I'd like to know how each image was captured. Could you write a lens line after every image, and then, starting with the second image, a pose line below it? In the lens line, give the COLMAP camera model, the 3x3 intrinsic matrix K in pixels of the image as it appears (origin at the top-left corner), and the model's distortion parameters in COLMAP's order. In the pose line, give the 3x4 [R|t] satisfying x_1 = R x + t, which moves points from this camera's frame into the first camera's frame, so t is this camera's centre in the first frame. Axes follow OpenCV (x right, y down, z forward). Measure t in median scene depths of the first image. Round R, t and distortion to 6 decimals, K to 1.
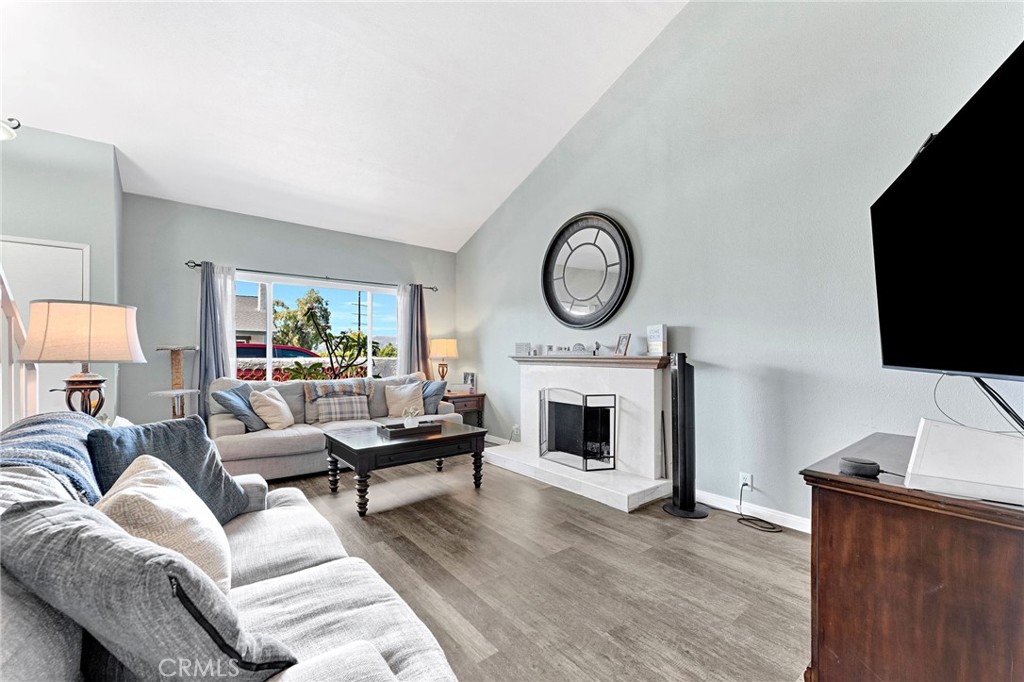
lens RADIAL K [[411.4, 0, 502.6], [0, 411.4, 353.0], [0, 0, 1]] dist [0.000744, 0.000314]
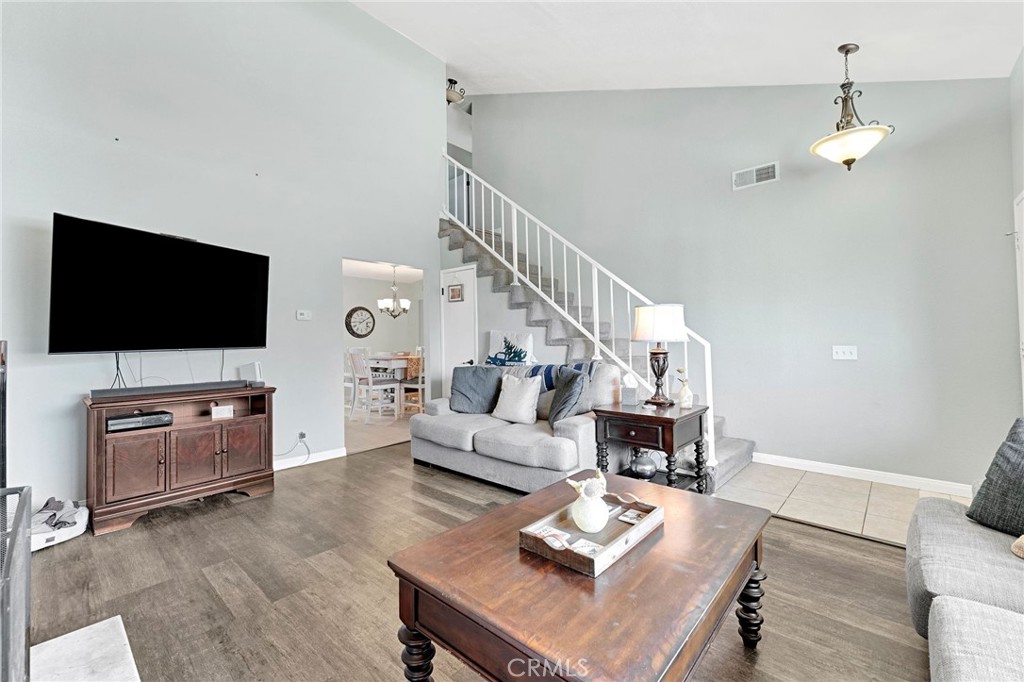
lens RADIAL K [[426.7, 0, 509.9], [0, 426.7, 336.8], [0, 0, 1]] dist [0.000537, -0.000031]
pose [[-0.984639, 0.010269, -0.174303, -0.064525], [0.011474, 0.999917, -0.005903, 0.003489], [0.174228, -0.007812, -0.984674, 1.150361]]
